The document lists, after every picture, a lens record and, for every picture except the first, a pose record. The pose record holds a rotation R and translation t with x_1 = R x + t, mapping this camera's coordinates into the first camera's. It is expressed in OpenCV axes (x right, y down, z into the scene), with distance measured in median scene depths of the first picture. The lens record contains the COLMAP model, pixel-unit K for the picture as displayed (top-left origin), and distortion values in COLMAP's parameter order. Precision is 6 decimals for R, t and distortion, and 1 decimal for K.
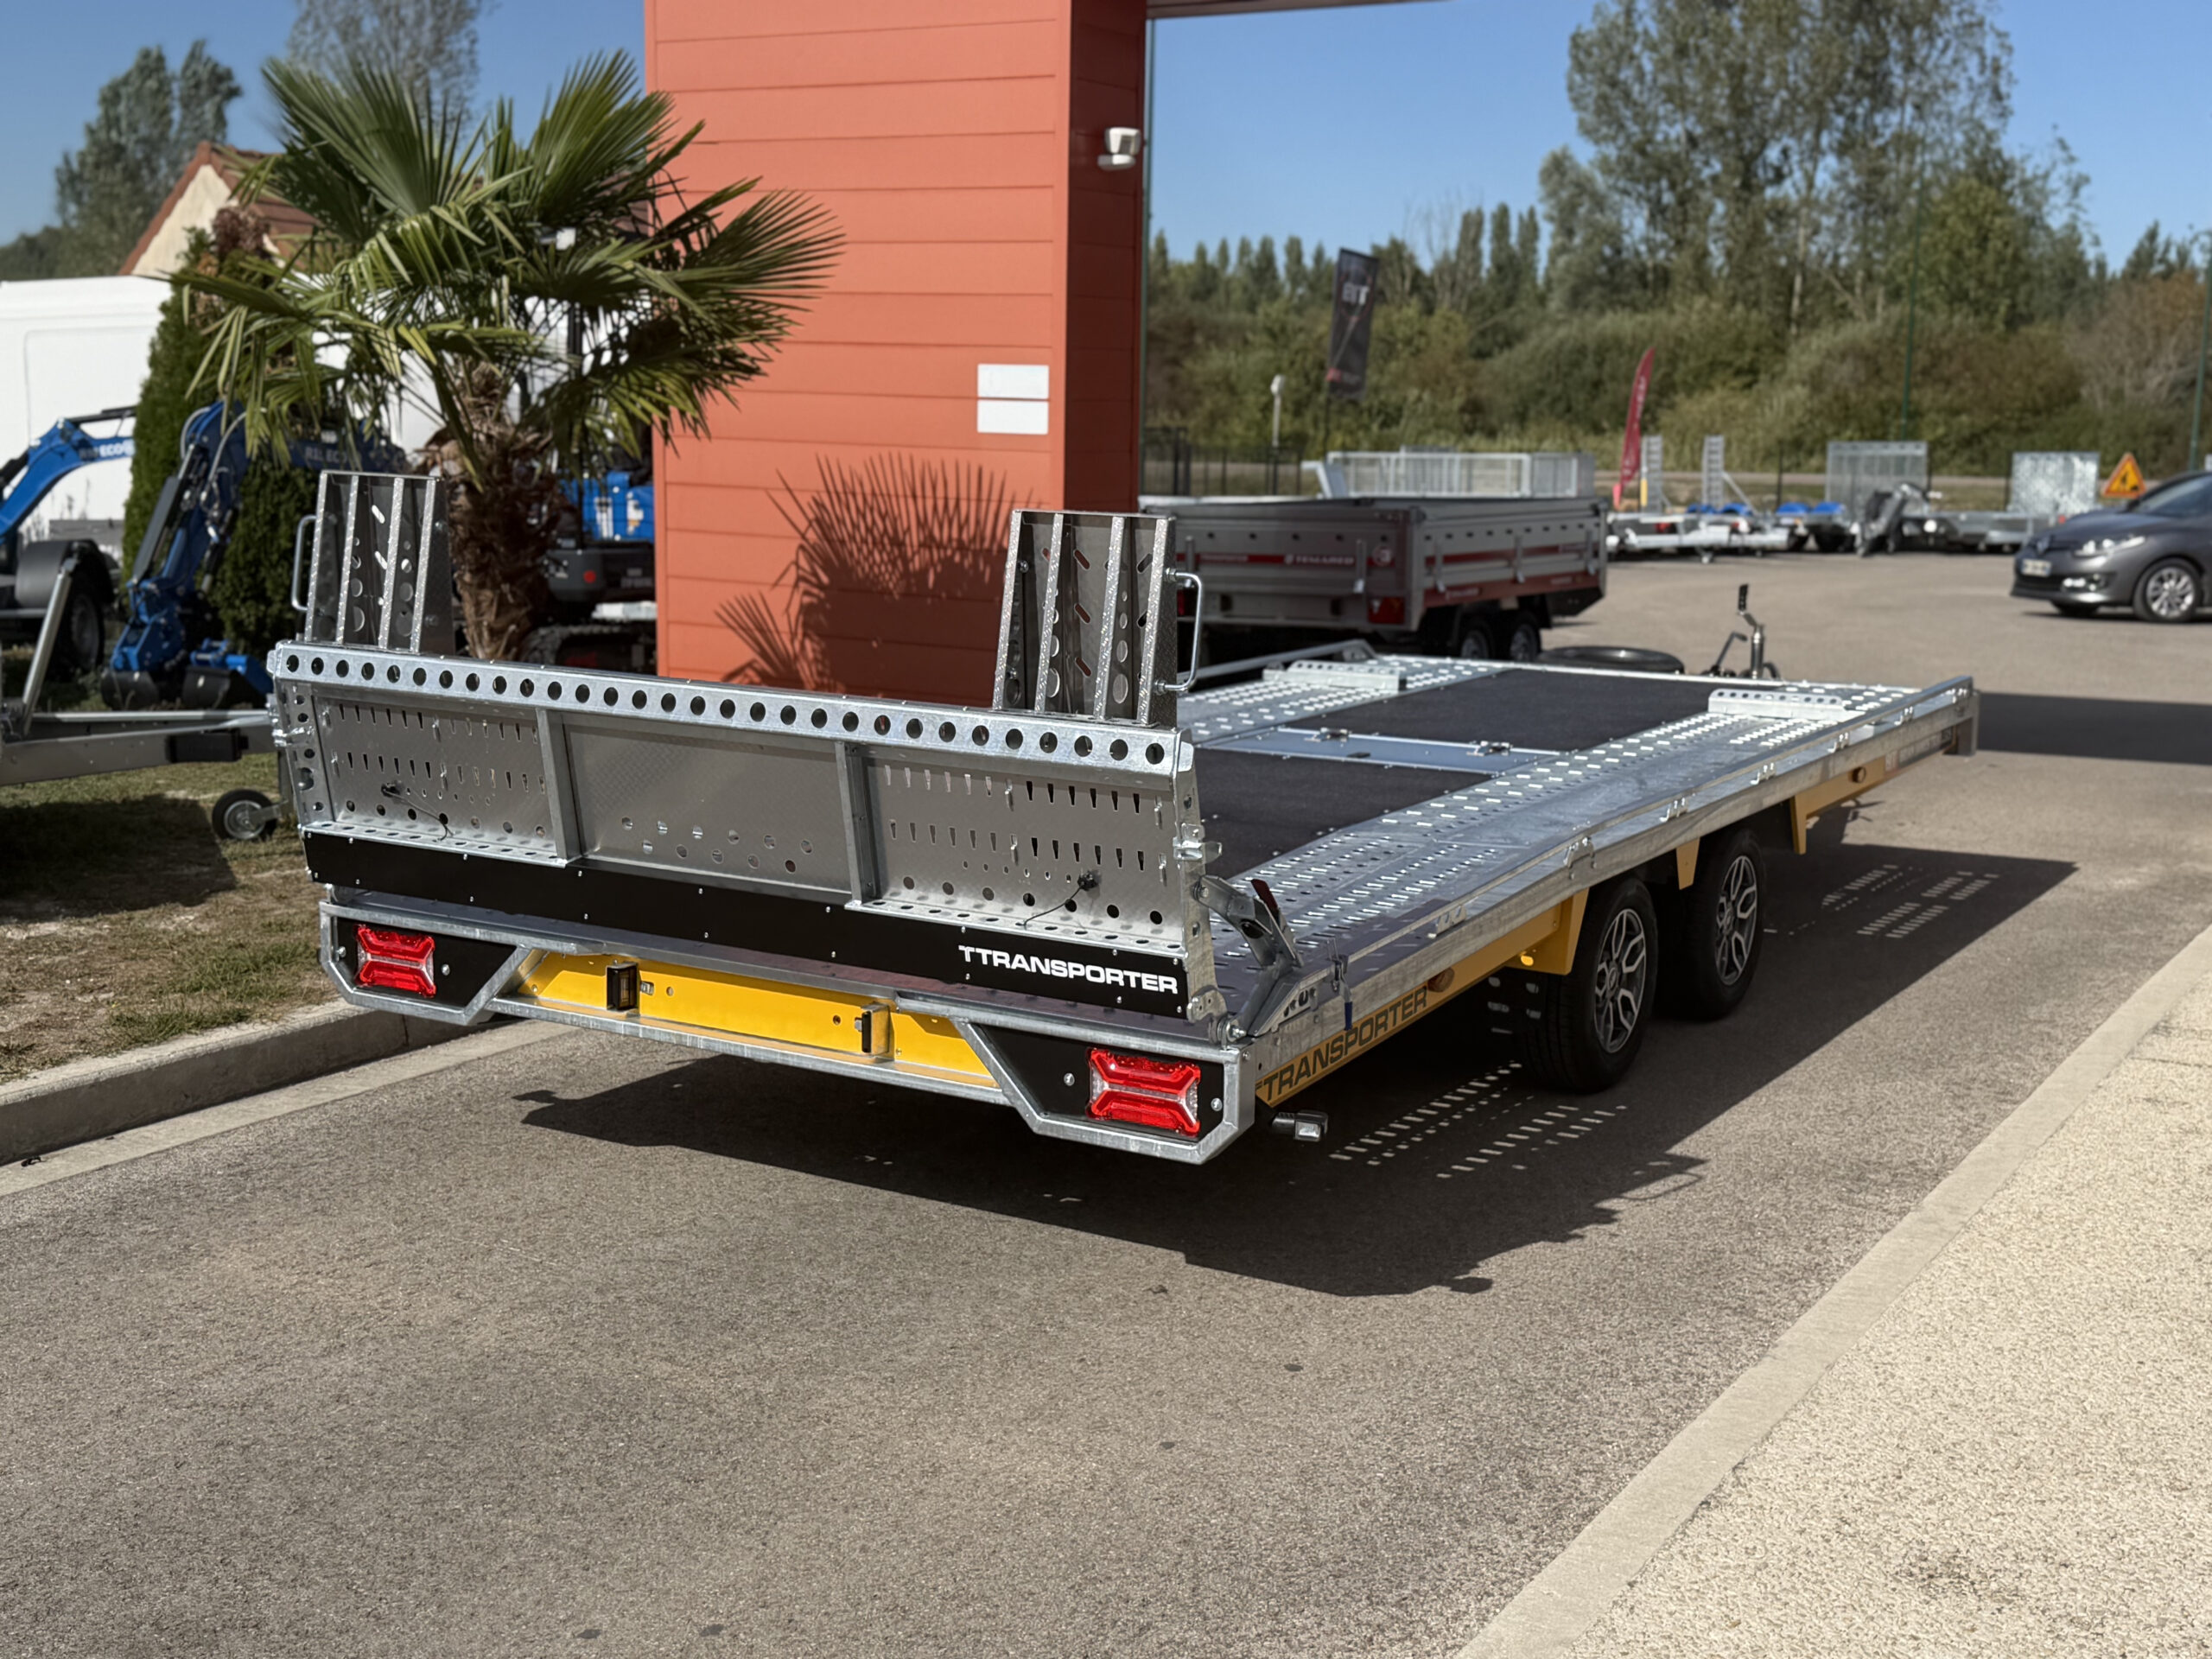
lens RADIAL K [[2568.6, 0, 1111.8], [0, 2568.6, 837.9], [0, 0, 1]] dist [0.216693, -0.530229]
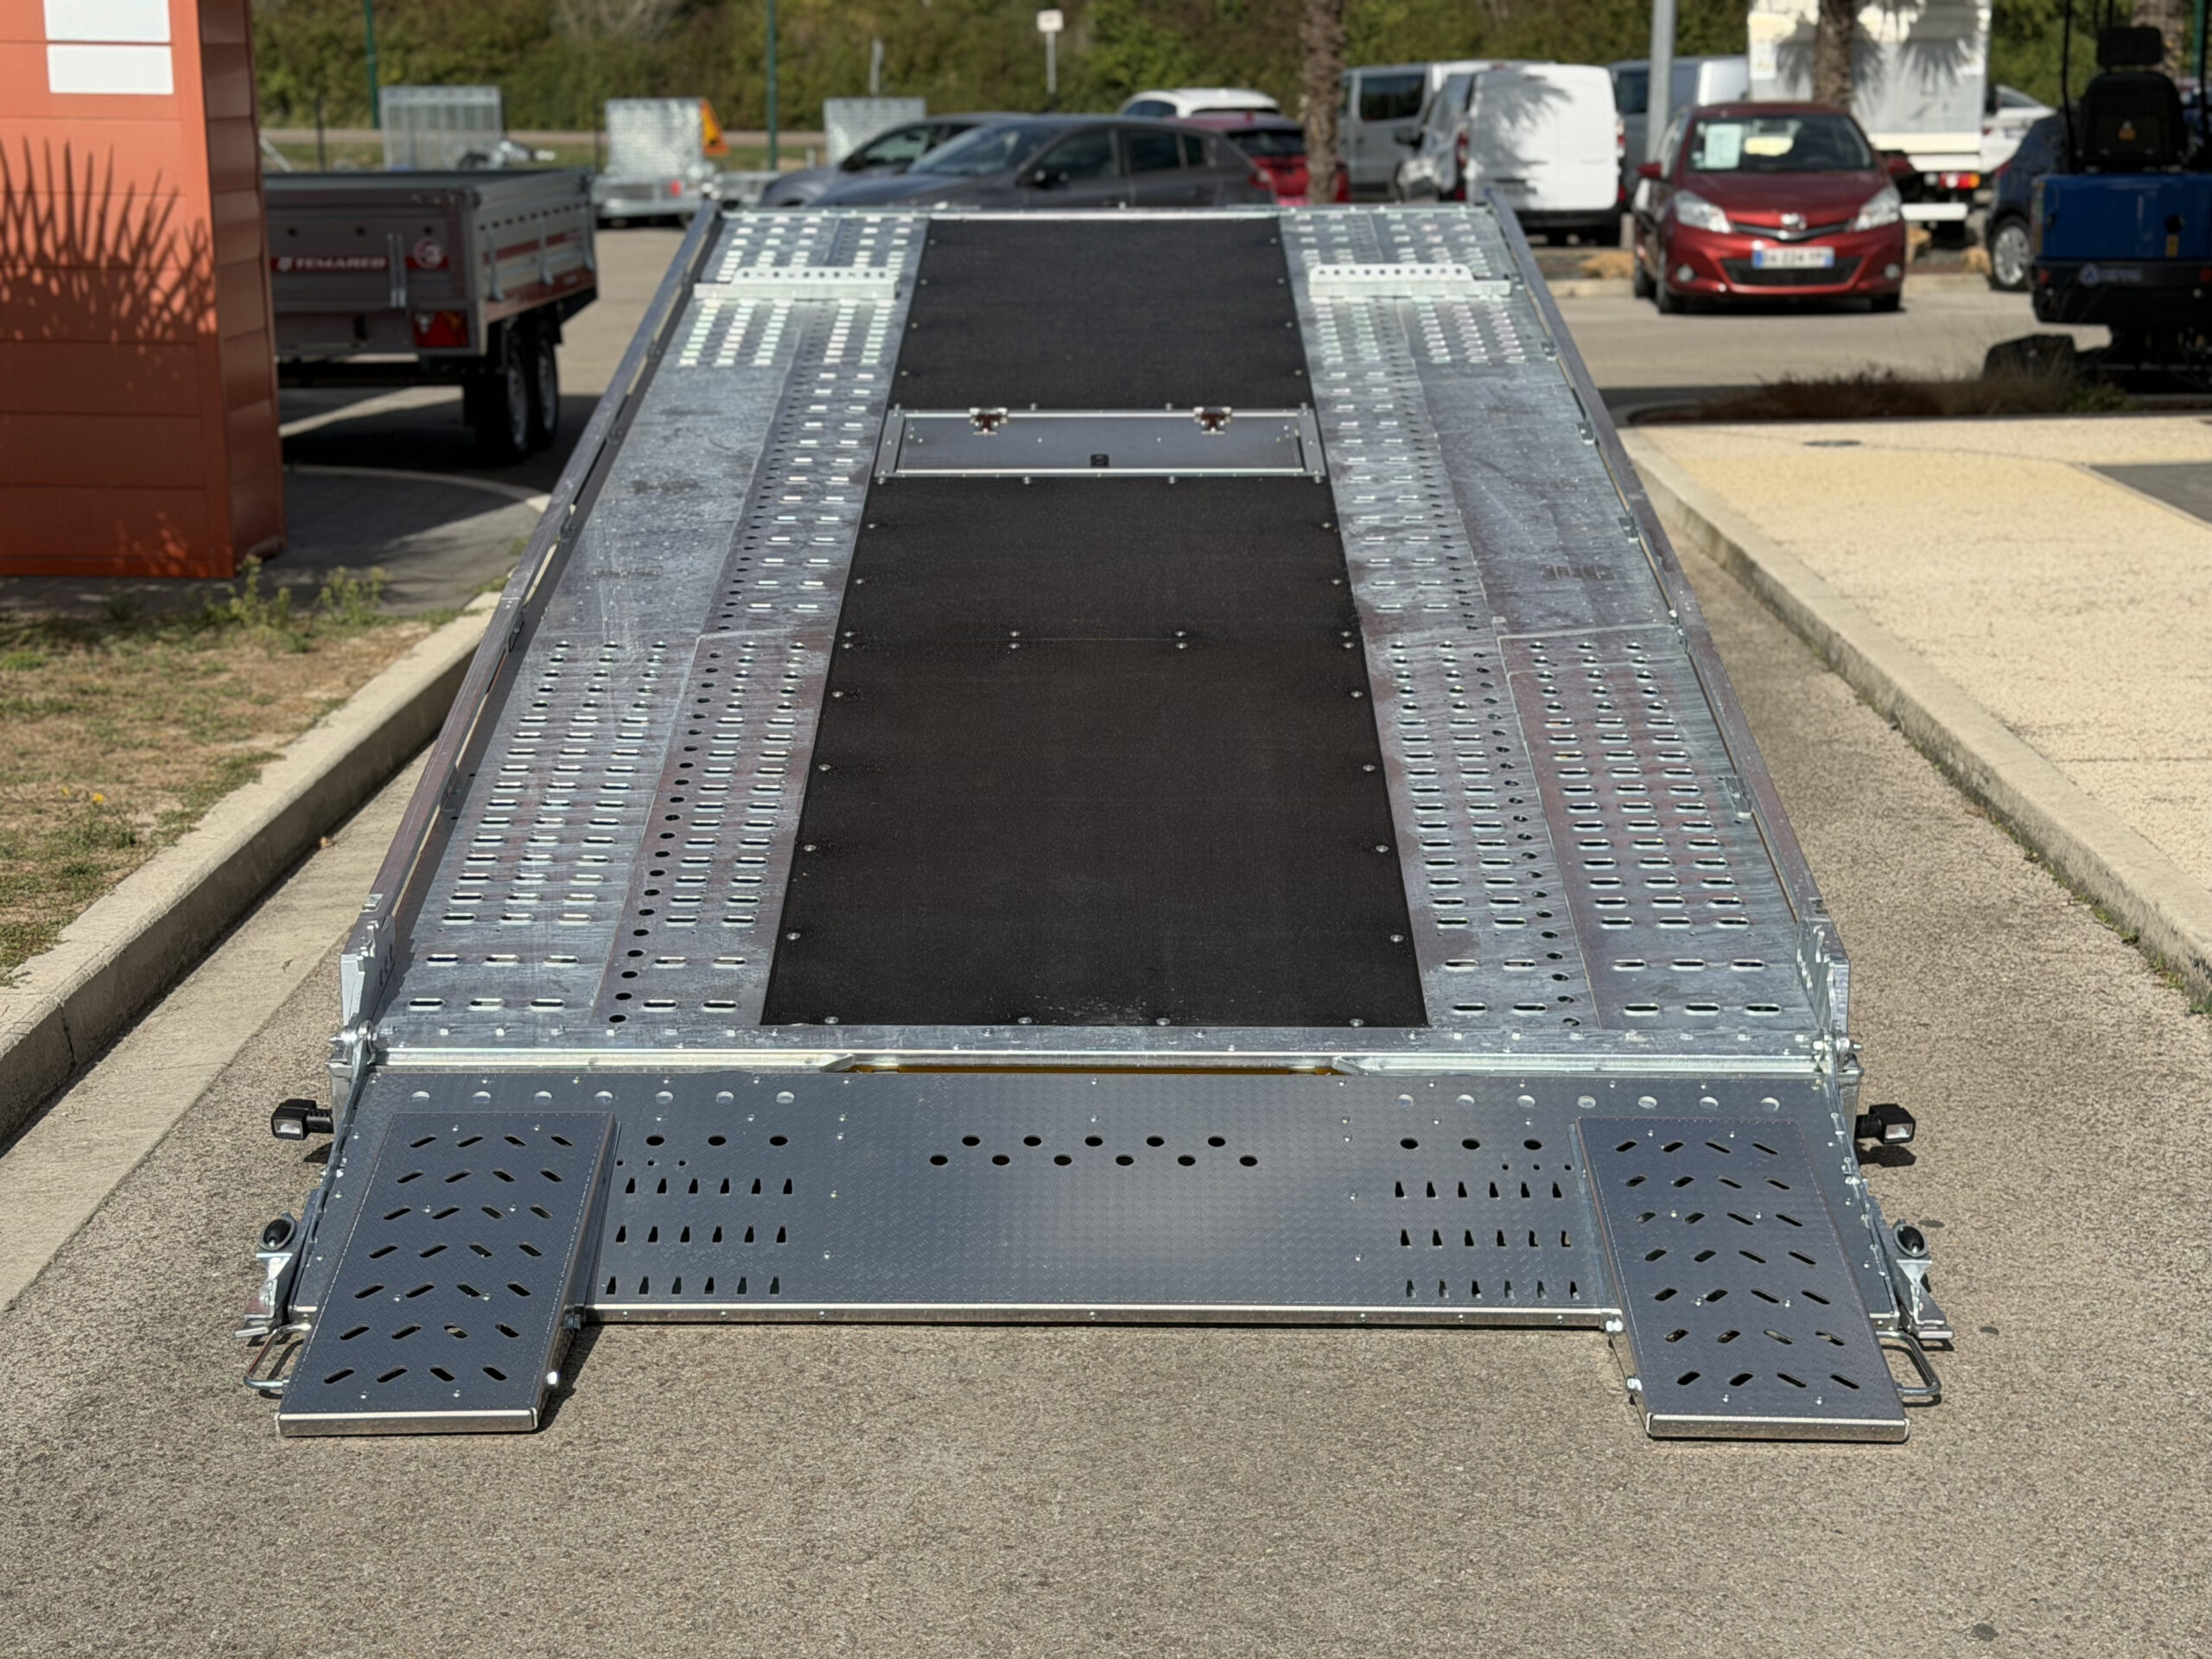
lens RADIAL K [[3356.7, 0, 1088.8], [0, 3356.7, 824.8], [0, 0, 1]] dist [0.159529, -0.159371]
pose [[0.860952, -0.129769, 0.491854, -0.521423], [0.098508, 0.991142, 0.089069, -0.035581], [-0.499056, -0.028232, 0.866110, 0.147465]]
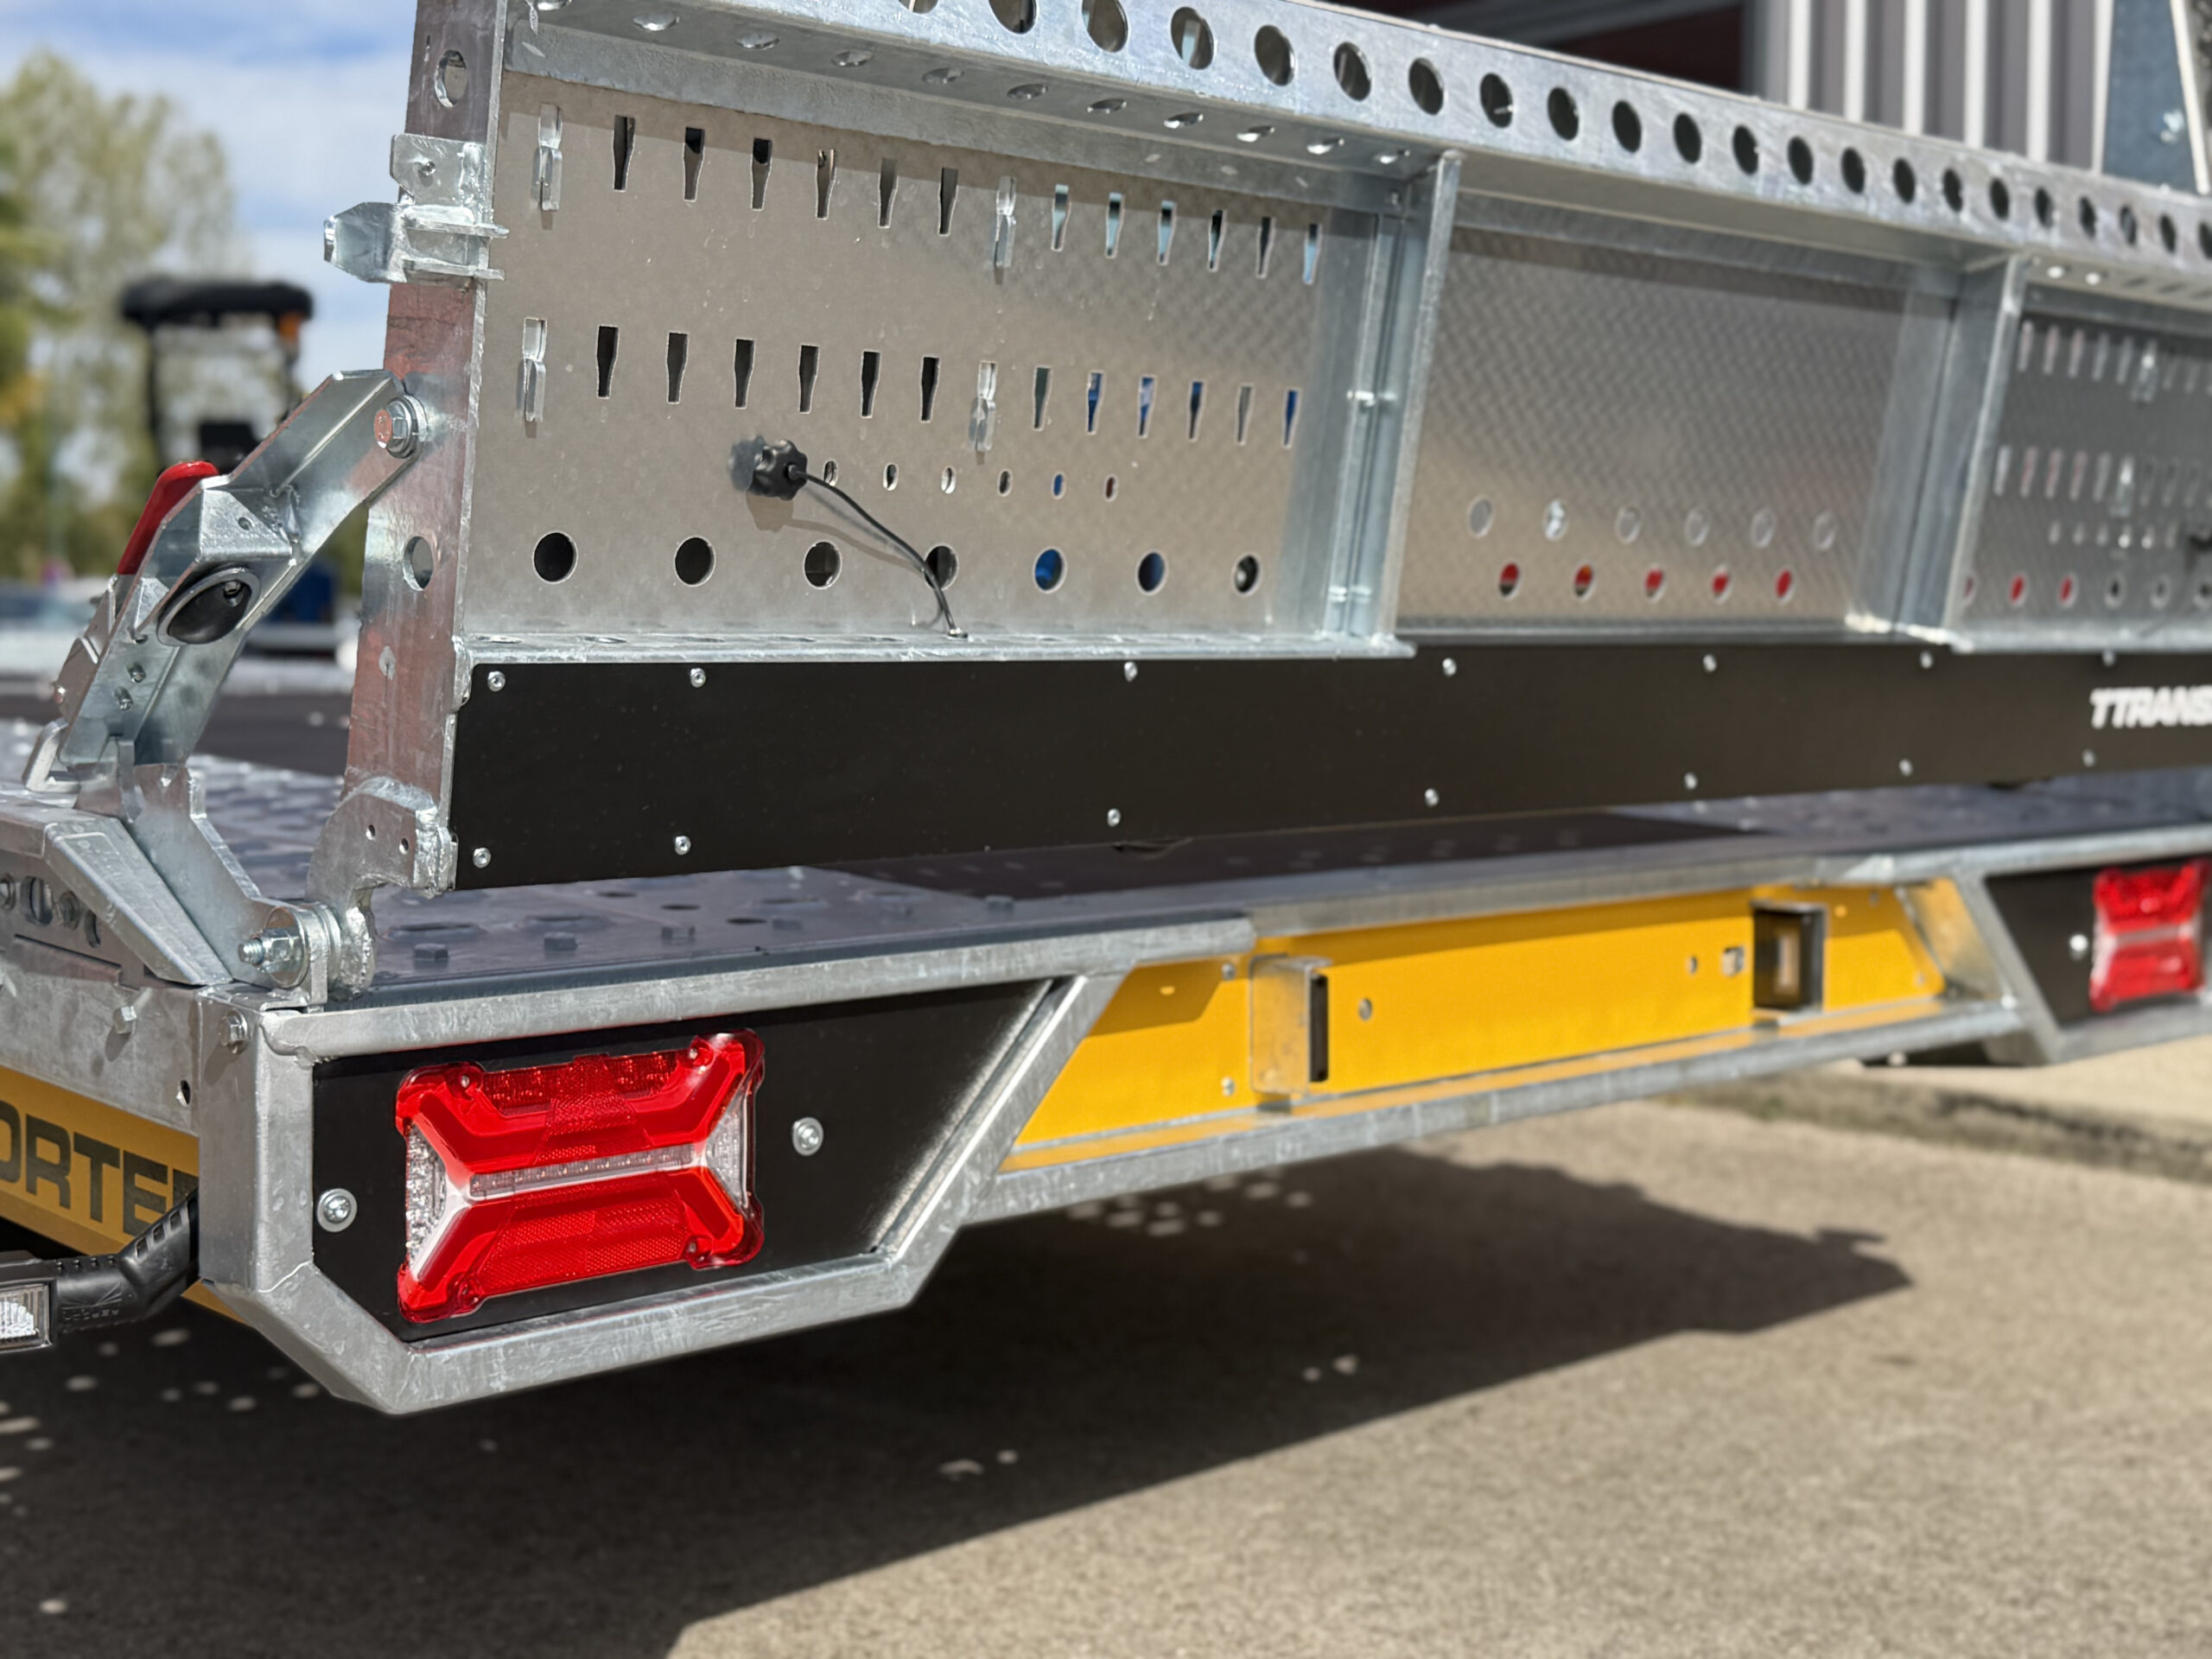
lens RADIAL K [[2861.1, 0, 1114.1], [0, 2861.1, 831.5], [0, 0, 1]] dist [0.195932, -0.410169]
pose [[0.248445, -0.084573, 0.964947, -0.500437], [0.168801, 0.984719, 0.042844, 0.009800], [-0.953824, 0.152240, 0.258925, 0.810790]]
